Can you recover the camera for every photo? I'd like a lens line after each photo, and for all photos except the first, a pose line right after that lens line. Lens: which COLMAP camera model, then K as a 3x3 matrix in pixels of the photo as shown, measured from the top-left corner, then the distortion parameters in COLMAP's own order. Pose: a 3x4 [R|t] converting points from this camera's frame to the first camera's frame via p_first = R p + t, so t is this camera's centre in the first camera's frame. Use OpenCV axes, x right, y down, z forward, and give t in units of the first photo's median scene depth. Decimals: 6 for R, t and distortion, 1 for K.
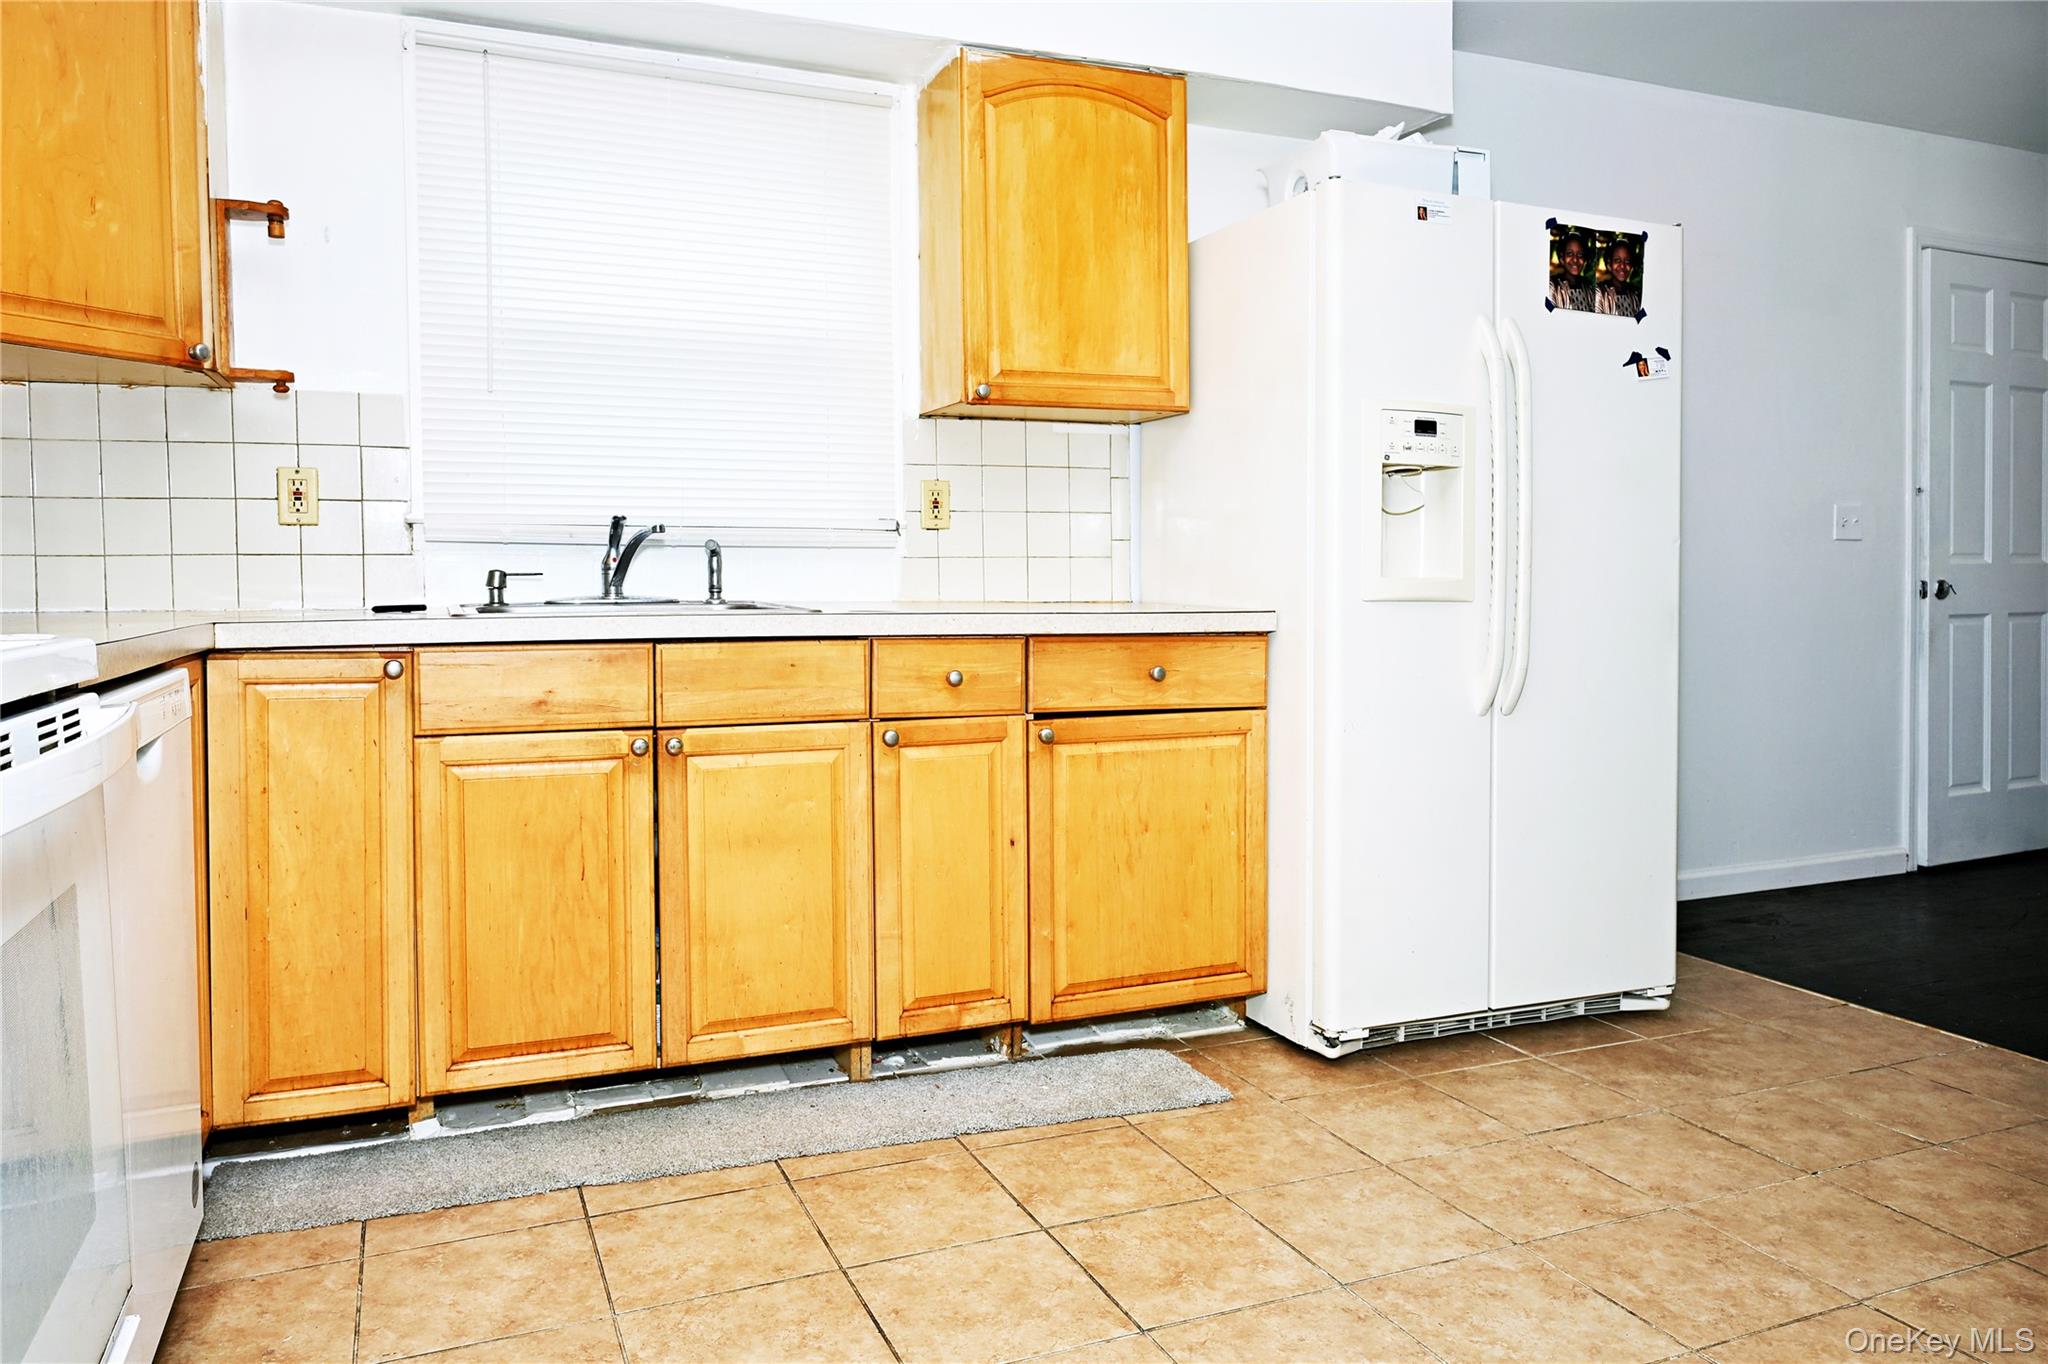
lens RADIAL K [[1390.8, 0, 997.6], [0, 1390.8, 591.5], [0, 0, 1]] dist [0.019468, -0.013091]
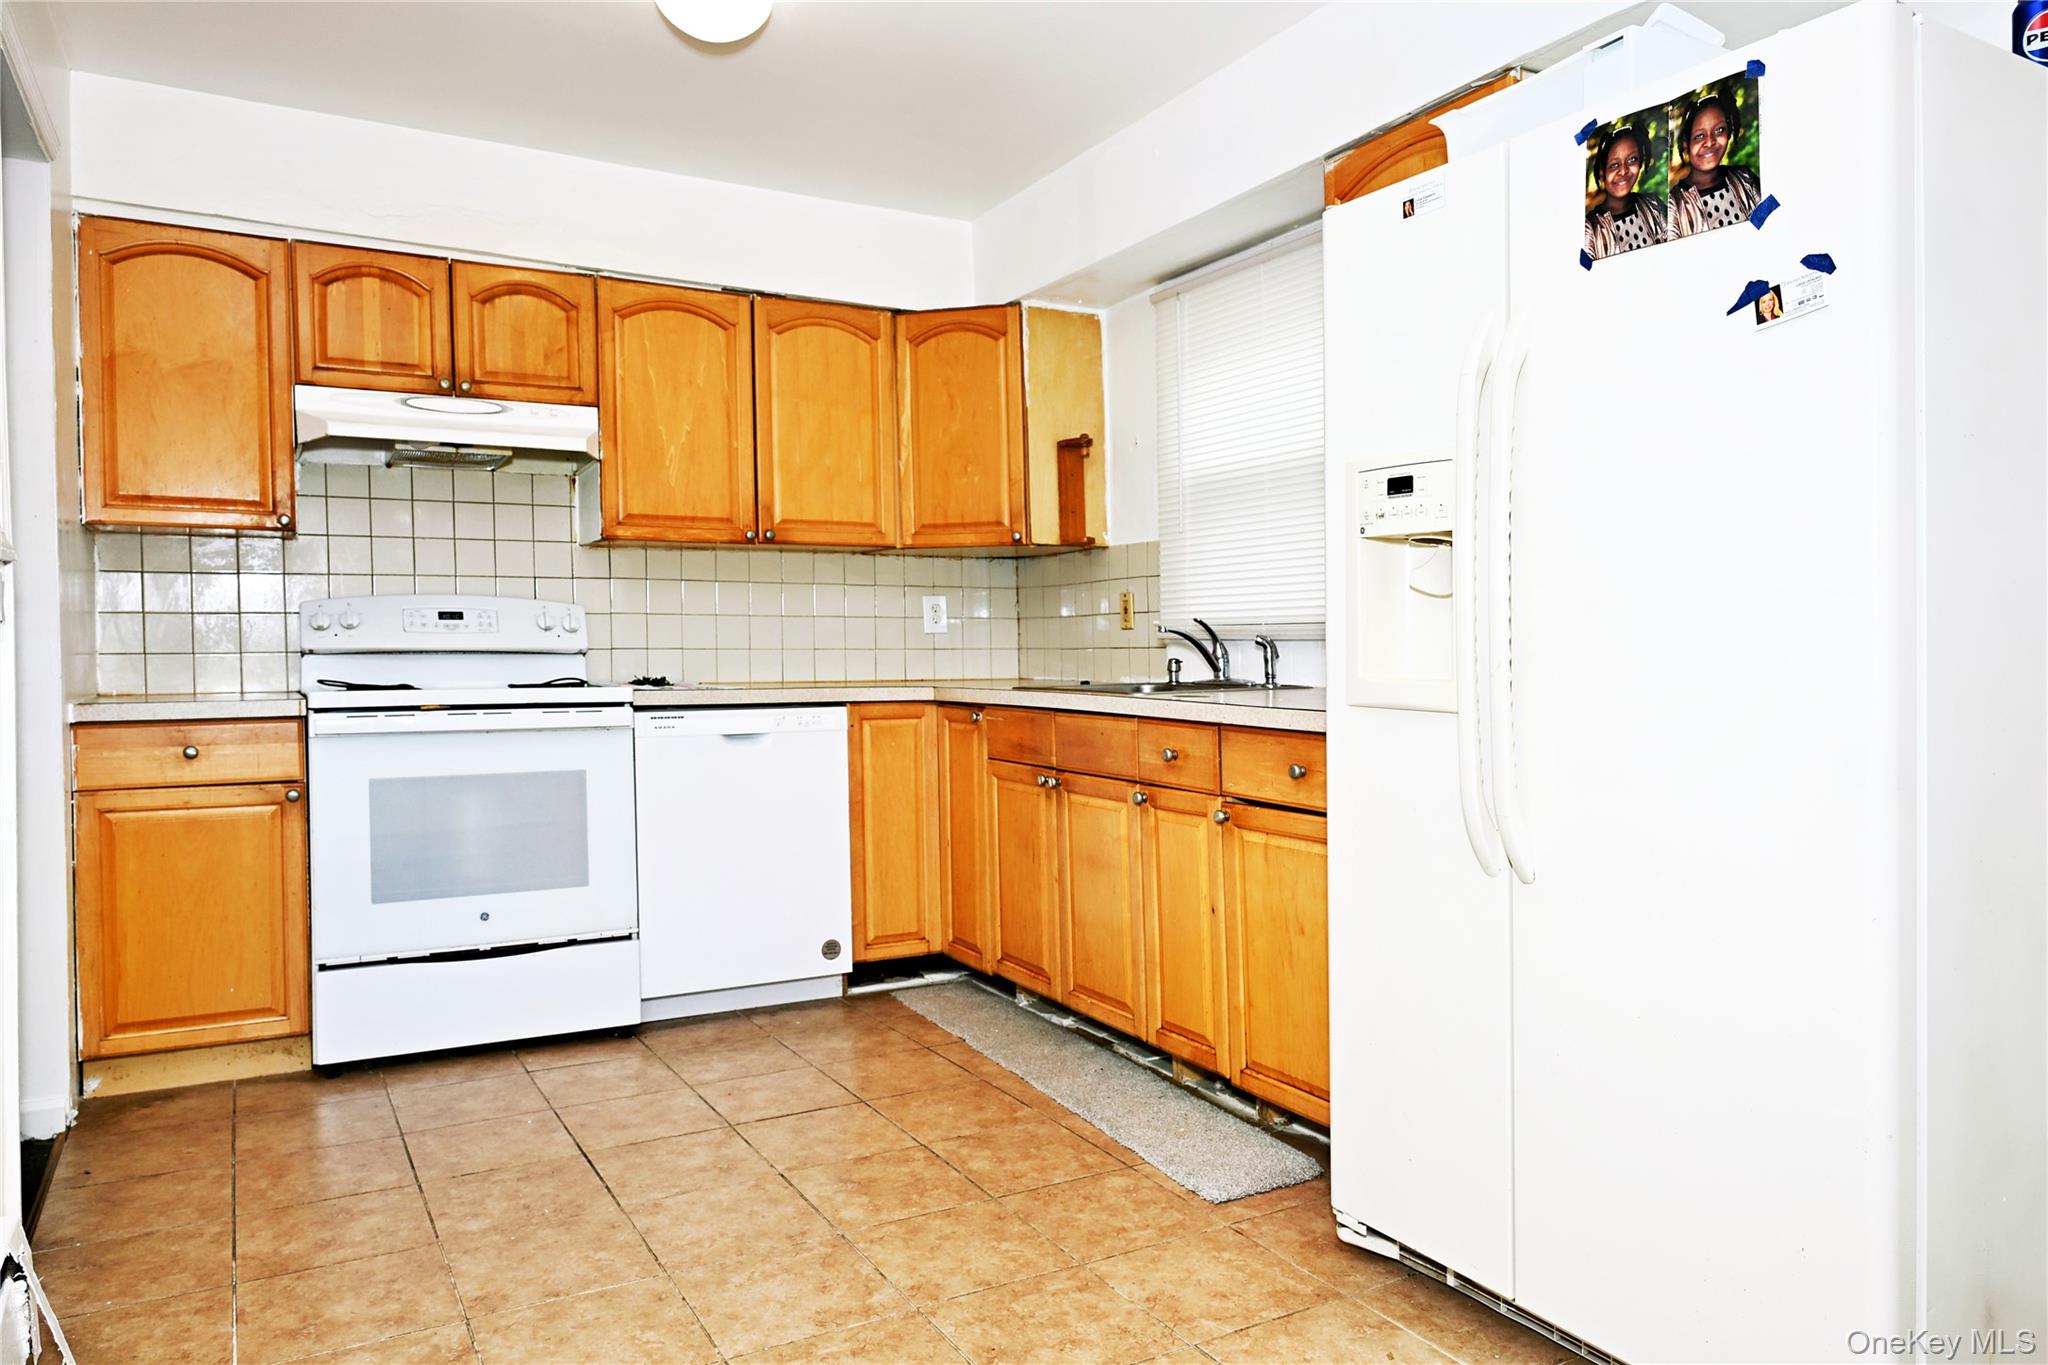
lens RADIAL K [[1390.8, 0, 976.5], [0, 1390.8, 641.9], [0, 0, 1]] dist [0.019468, -0.013091]
pose [[0.108028, -0.005827, -0.994131, 1.050124], [-0.008568, 0.999940, -0.006792, -0.021964], [0.994111, 0.009252, 0.107972, 0.678245]]
